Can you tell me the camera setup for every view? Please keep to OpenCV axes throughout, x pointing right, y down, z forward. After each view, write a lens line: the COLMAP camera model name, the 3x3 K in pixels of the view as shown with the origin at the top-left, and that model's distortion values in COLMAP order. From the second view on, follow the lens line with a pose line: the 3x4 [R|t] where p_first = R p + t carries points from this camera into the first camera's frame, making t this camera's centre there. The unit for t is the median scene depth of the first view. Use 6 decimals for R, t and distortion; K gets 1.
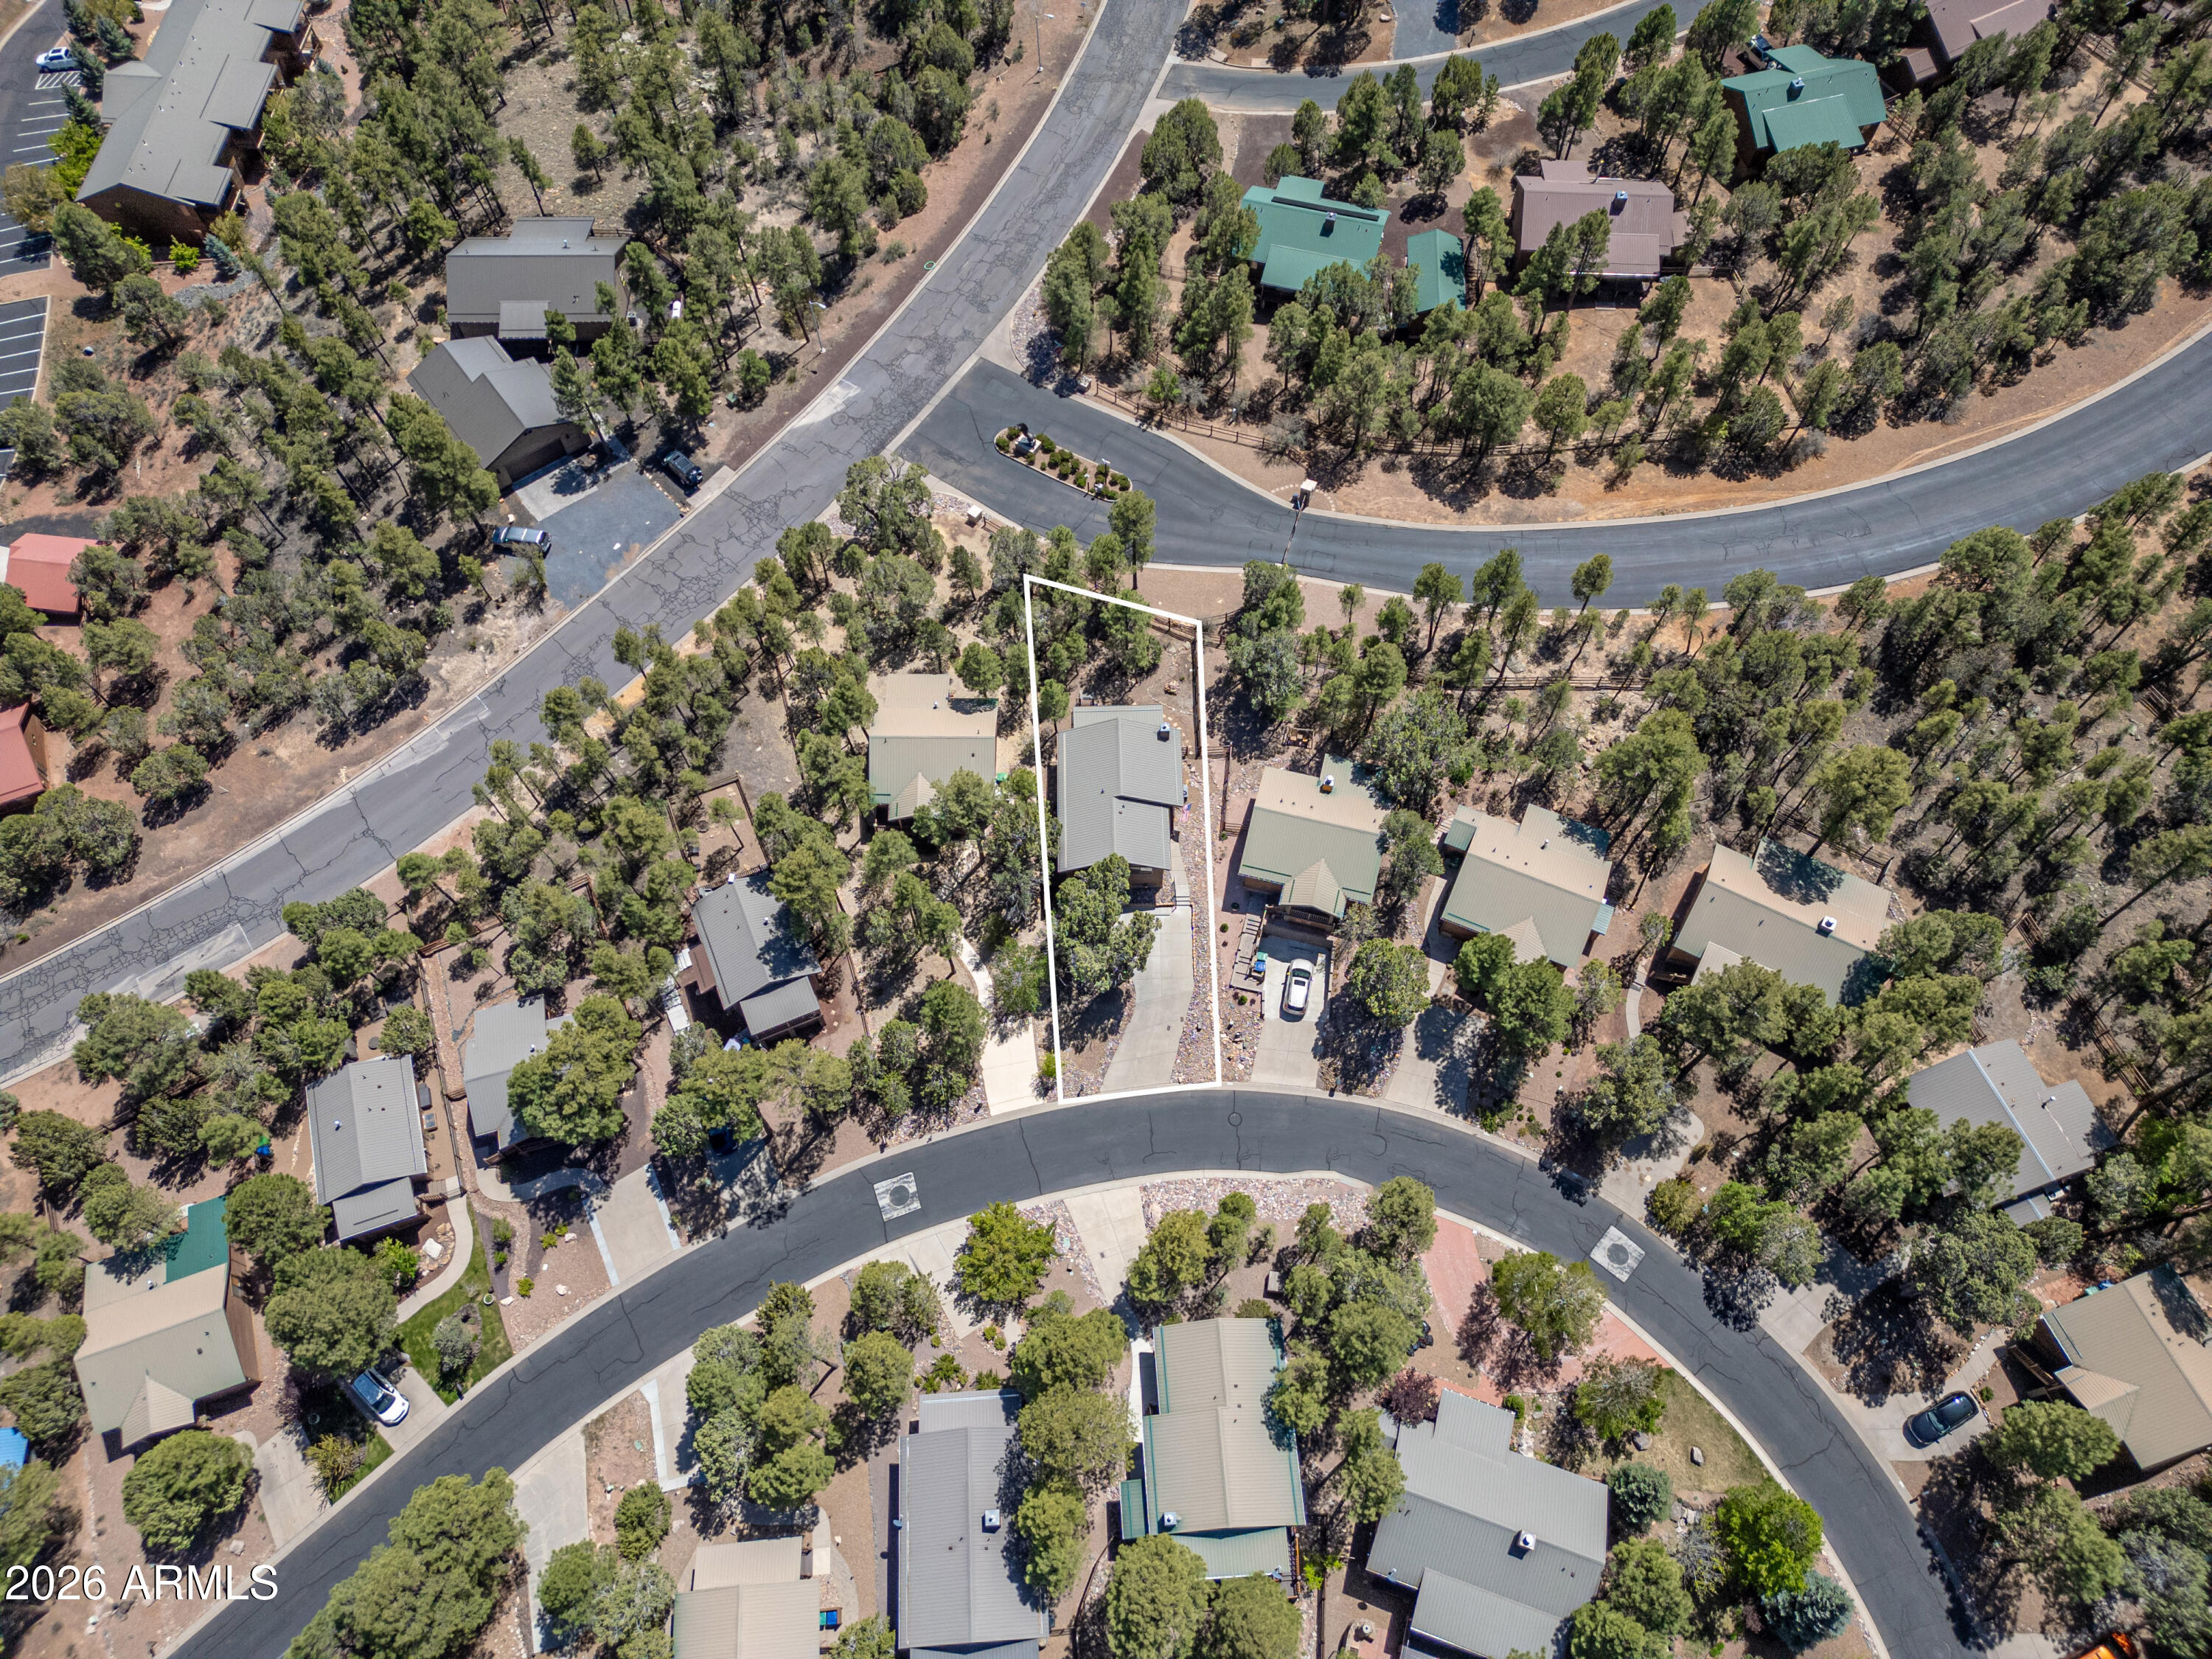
lens RADIAL K [[1557.3, 0, 1106.0], [0, 1557.3, 829.5], [0, 0, 1]] dist [0.065293, -0.056947]
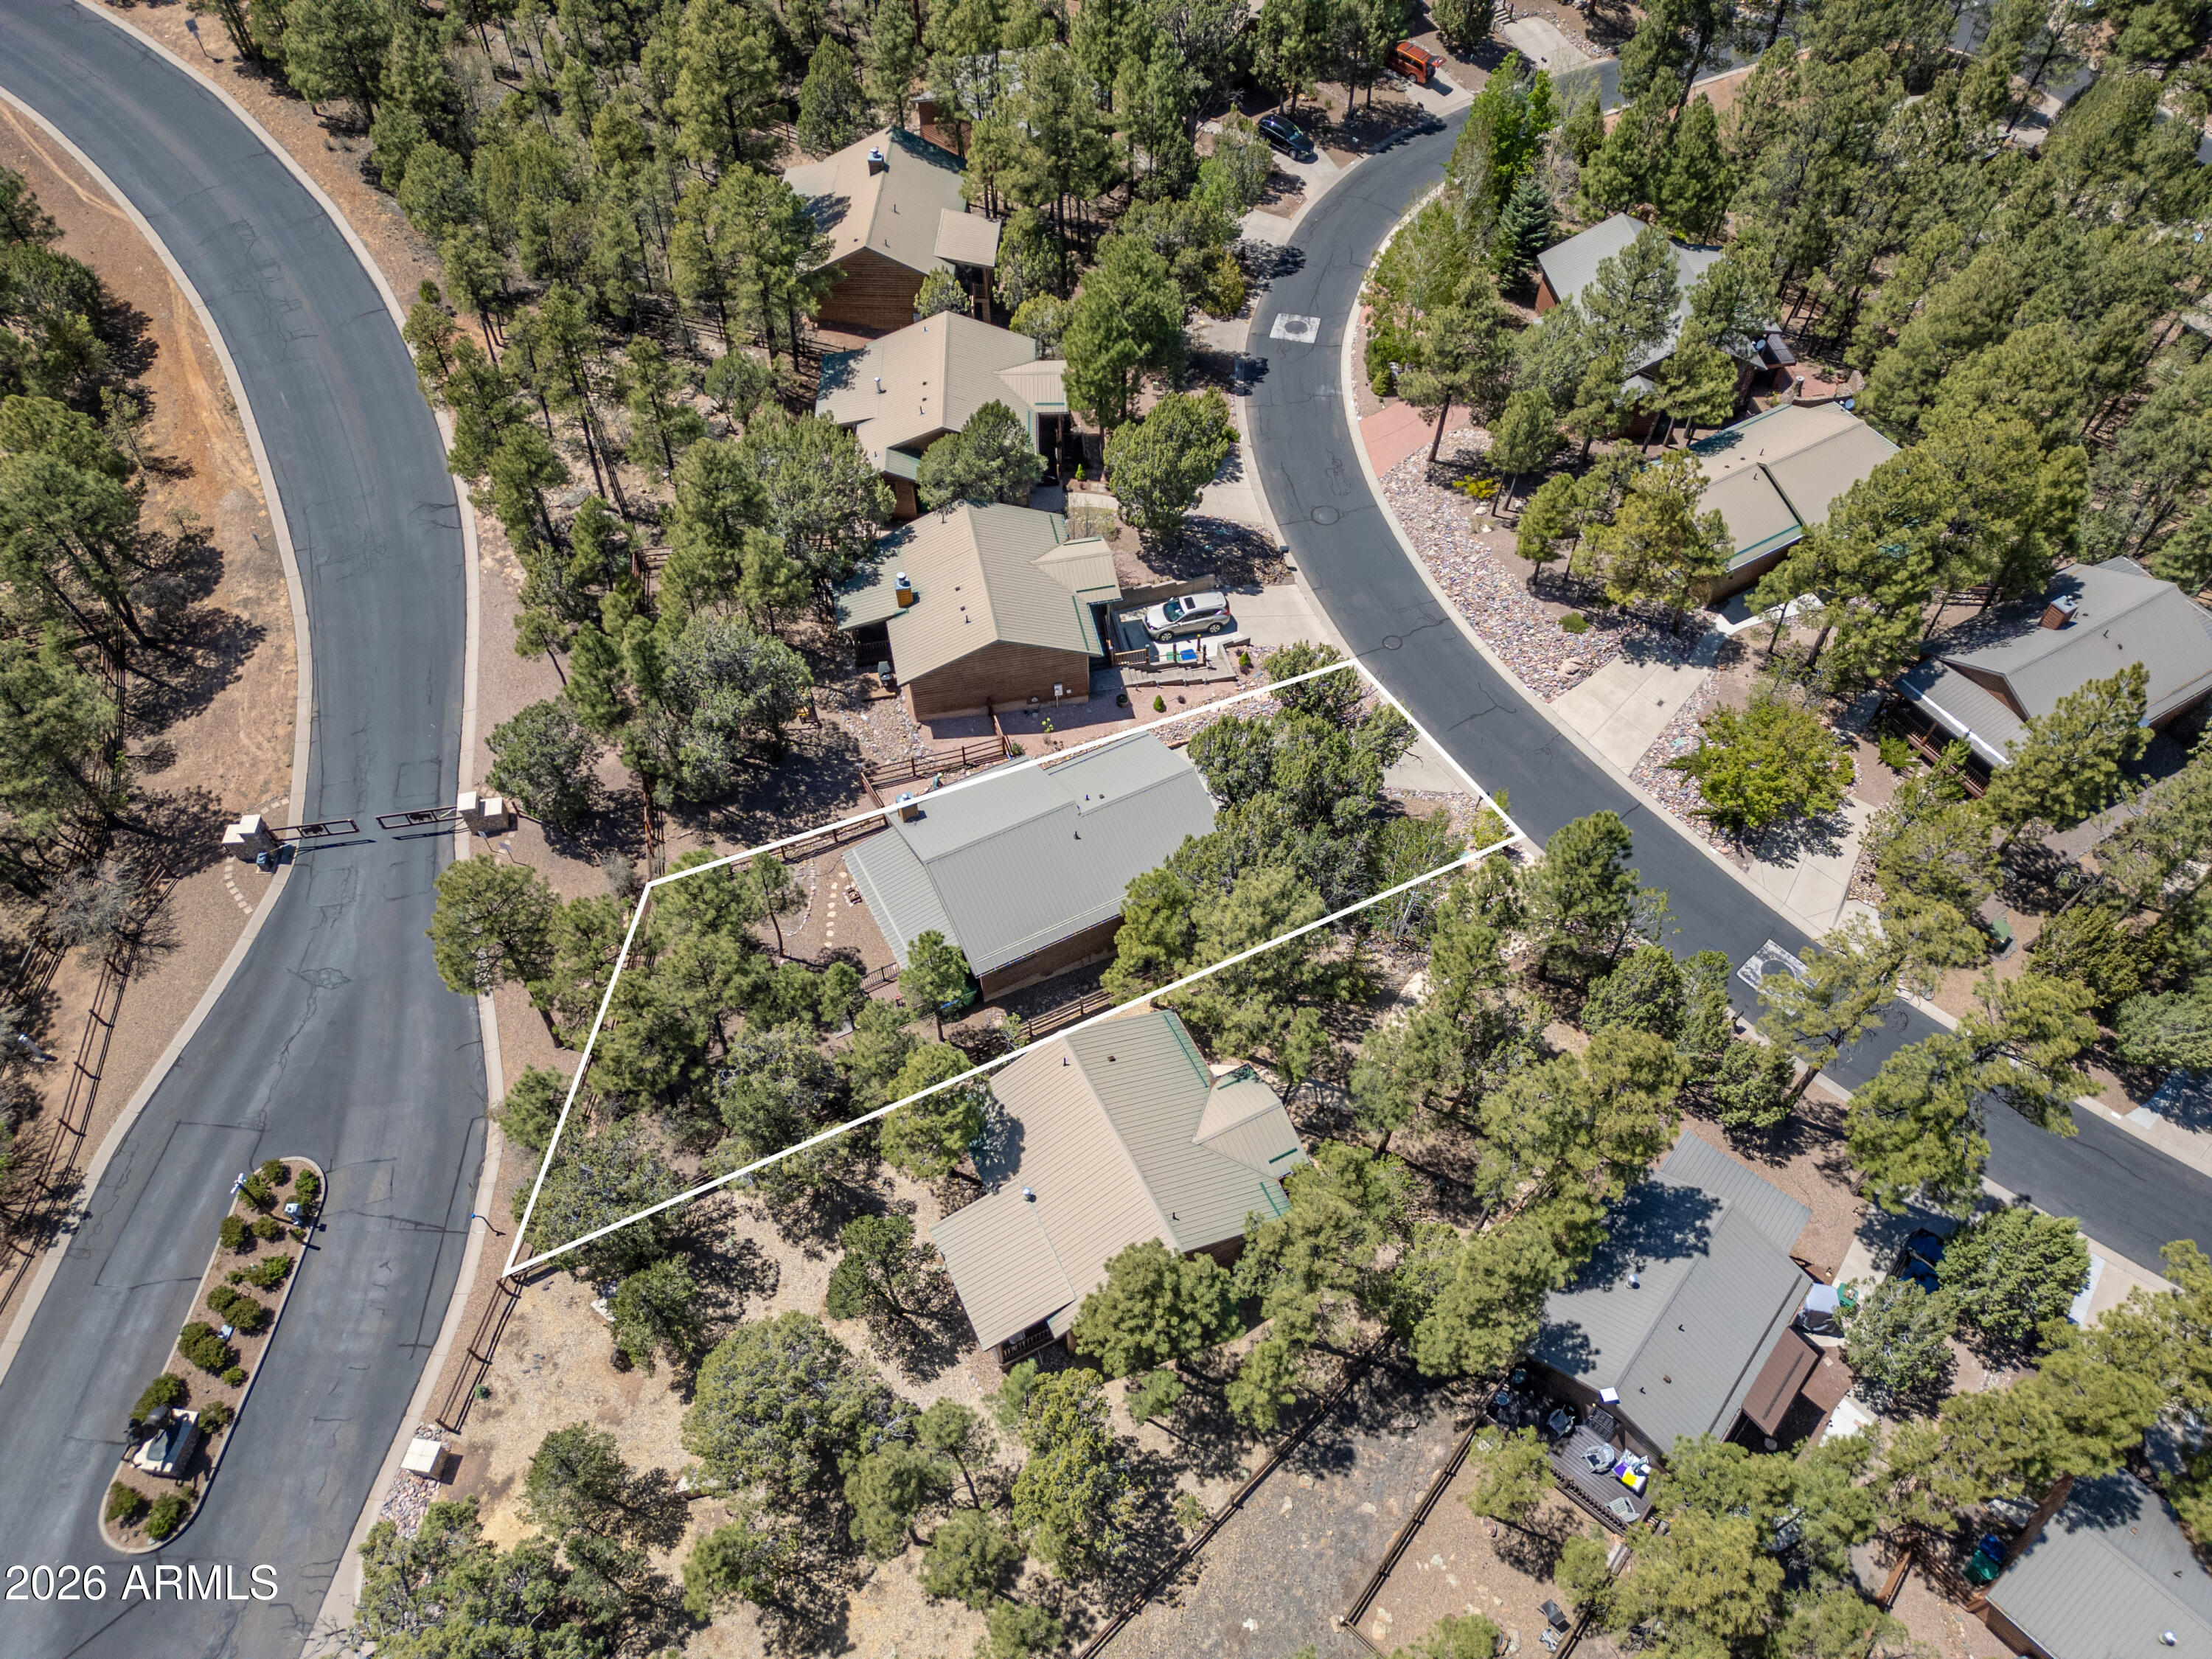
lens RADIAL K [[1557.3, 0, 1106.0], [0, 1557.3, 829.5], [0, 0, 1]] dist [0.065293, -0.056947]
pose [[-0.447456, -0.697949, 0.559152, -0.277759], [0.795525, -0.025002, 0.605404, -0.309674], [-0.408561, 0.715711, 0.566423, 0.610105]]
